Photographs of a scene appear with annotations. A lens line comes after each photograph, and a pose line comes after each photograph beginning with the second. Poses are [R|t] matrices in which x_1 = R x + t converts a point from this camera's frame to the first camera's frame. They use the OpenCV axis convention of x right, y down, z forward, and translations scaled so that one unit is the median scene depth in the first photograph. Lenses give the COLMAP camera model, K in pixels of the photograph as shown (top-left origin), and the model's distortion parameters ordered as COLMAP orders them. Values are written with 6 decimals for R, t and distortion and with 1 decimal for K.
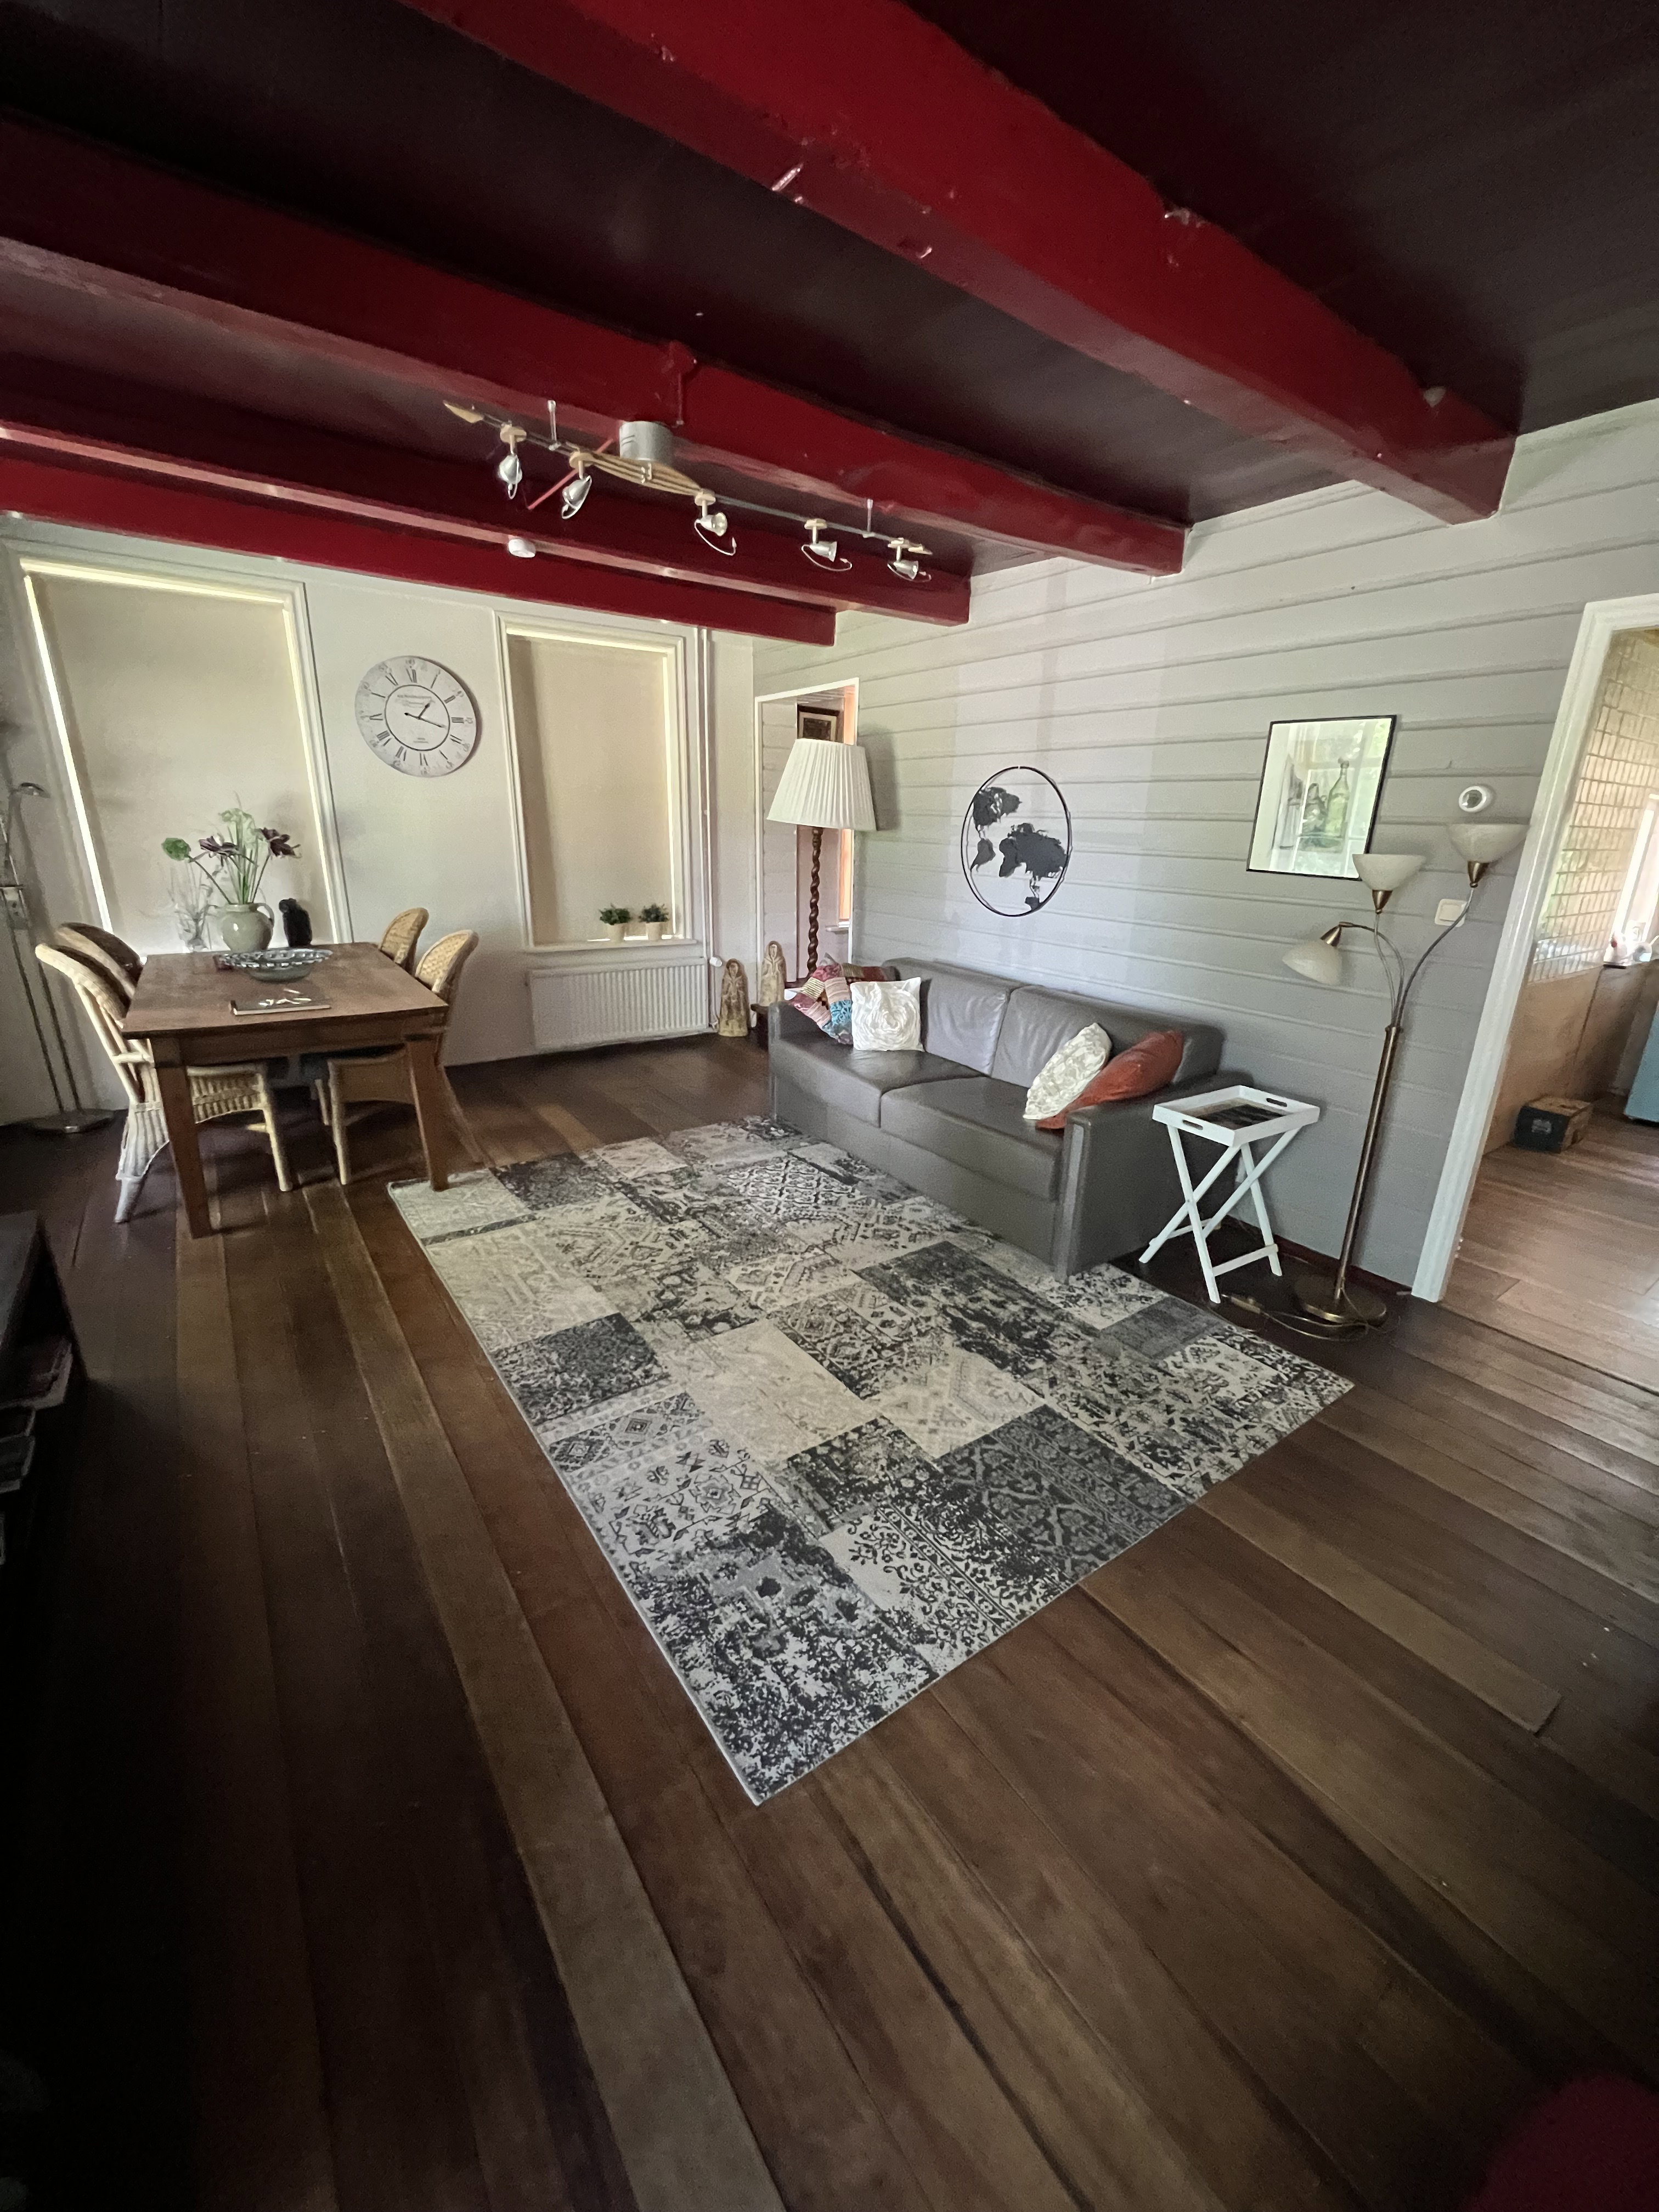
lens RADIAL K [[887.6, 0, 852.1], [0, 887.6, 1110.5], [0, 0, 1]] dist [-0.001507, -0.000161]
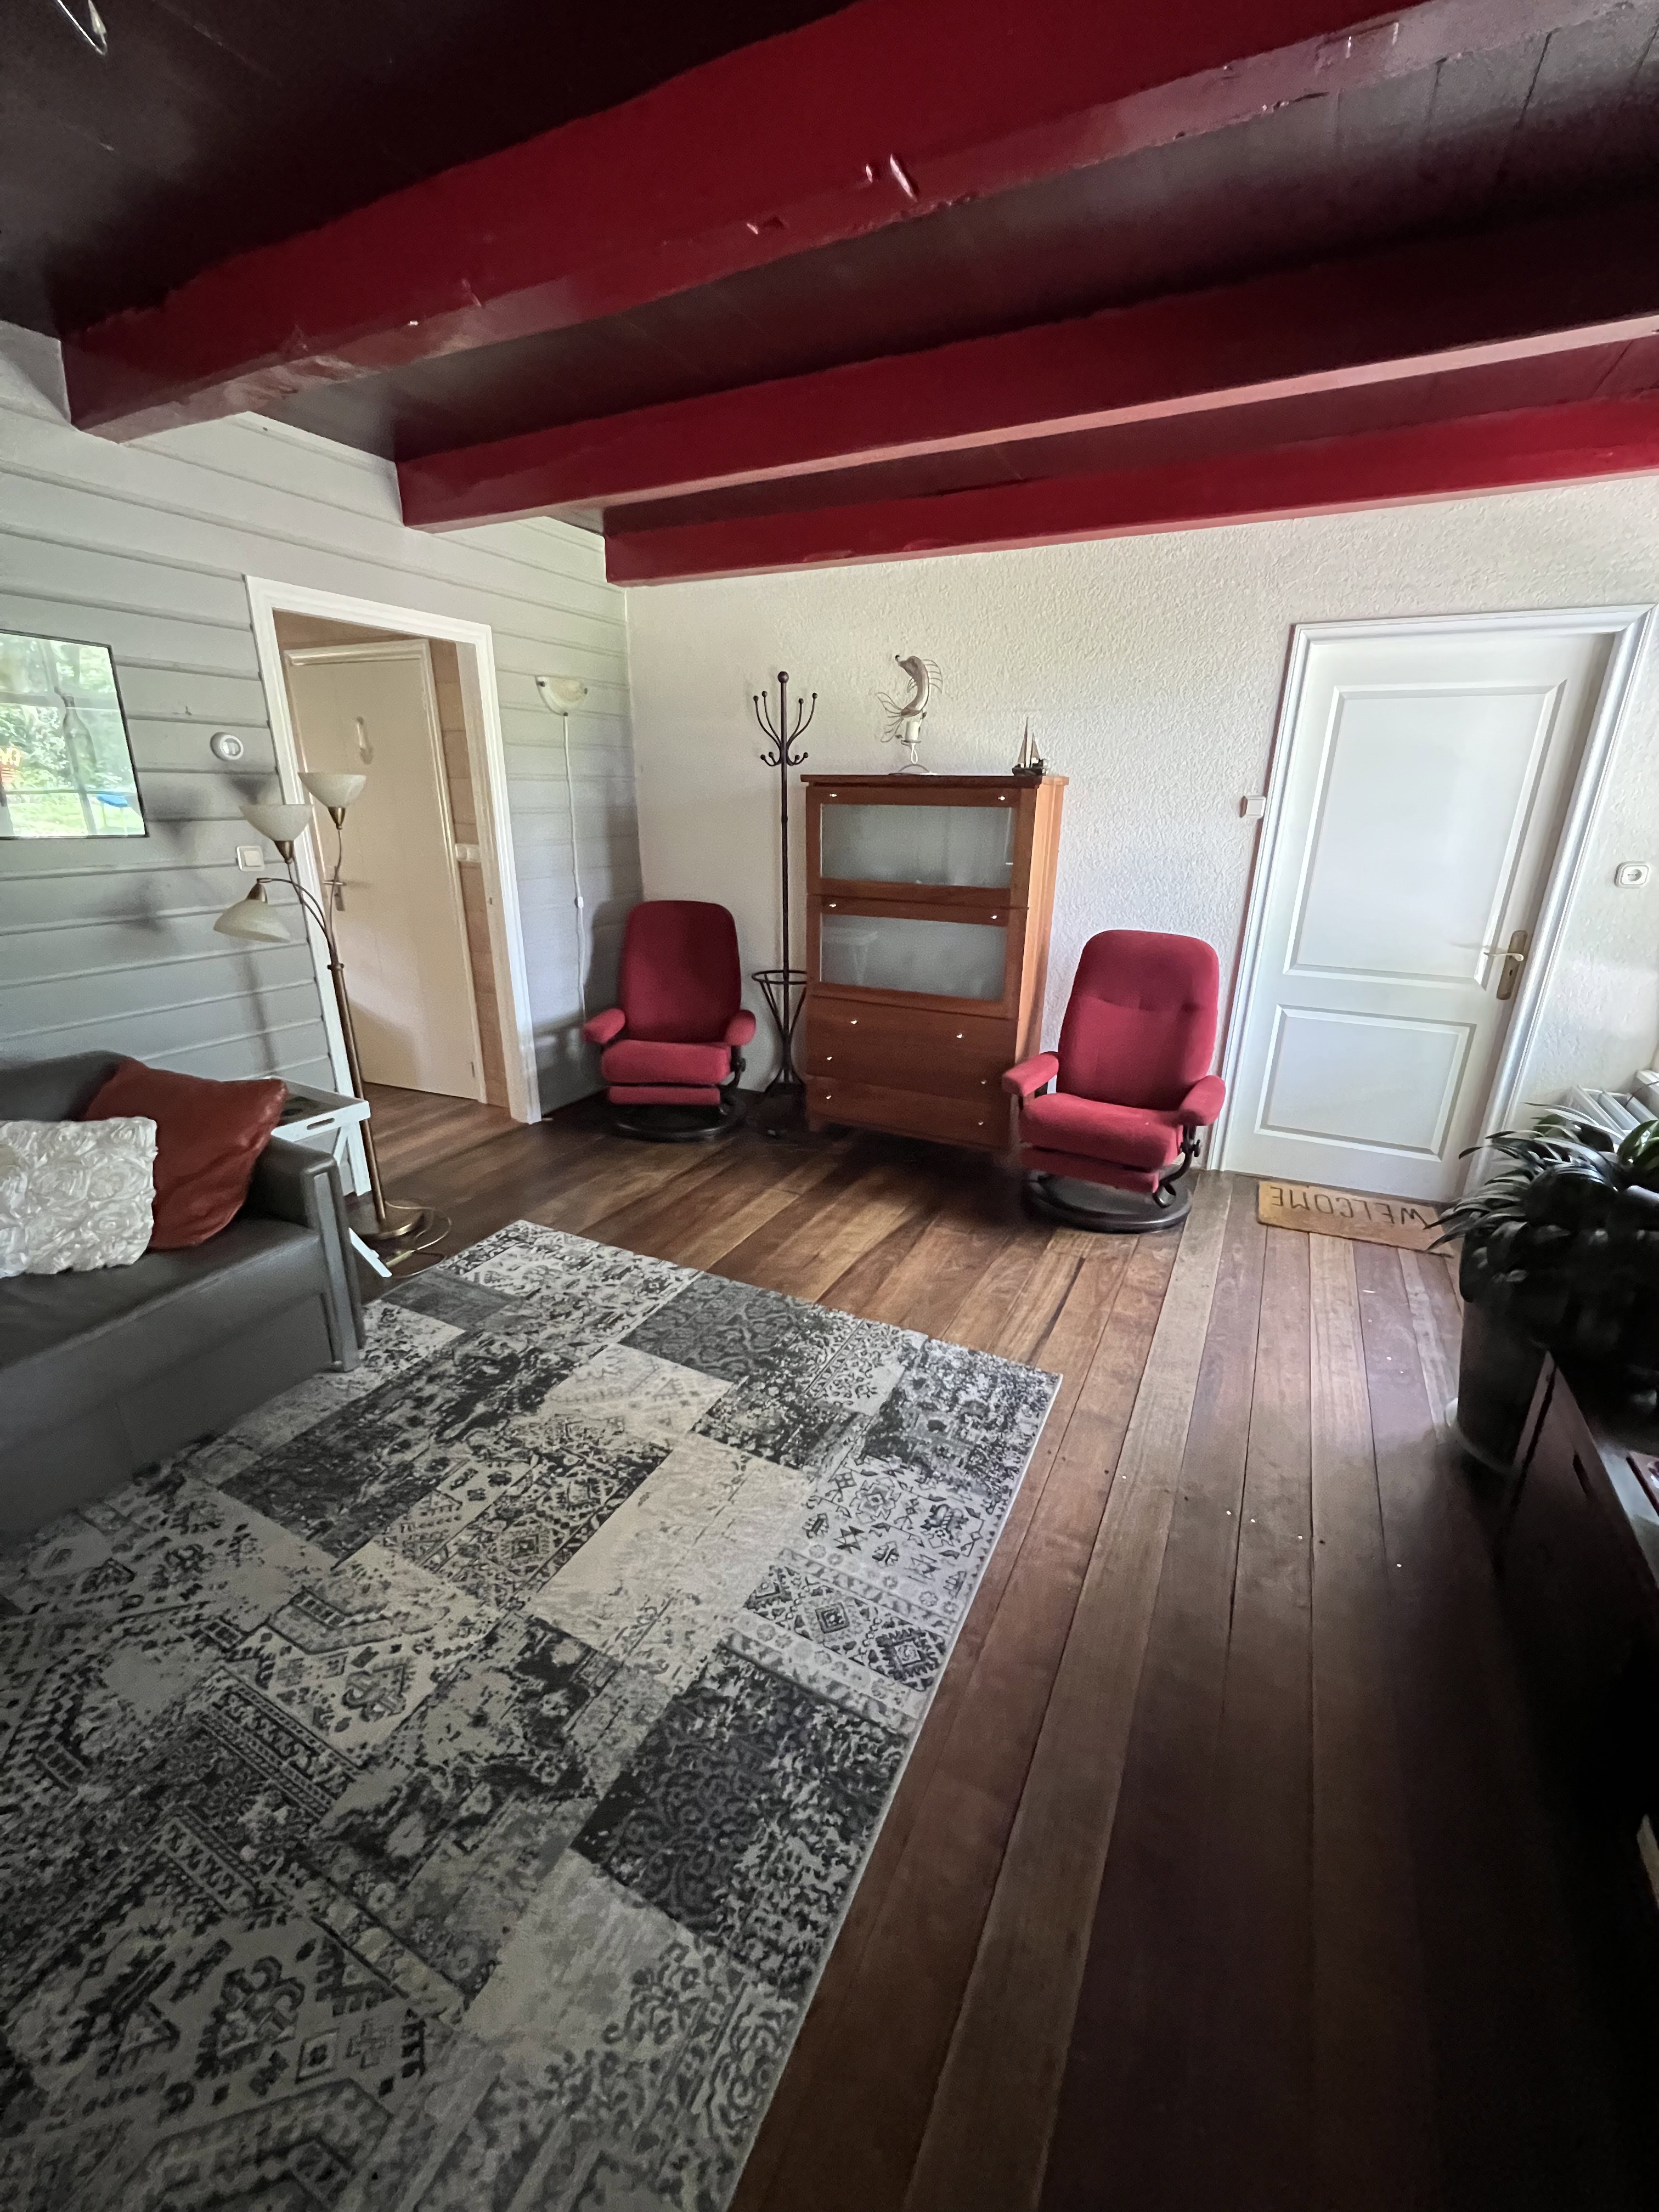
lens RADIAL K [[892.3, 0, 819.2], [0, 892.3, 1105.8], [0, 0, 1]] dist [-0.001608, -0.000158]
pose [[-0.446902, -0.327511, 0.832475, -0.593109], [0.258306, 0.843695, 0.470592, -0.299127], [-0.856479, 0.425342, -0.292451, 0.862264]]
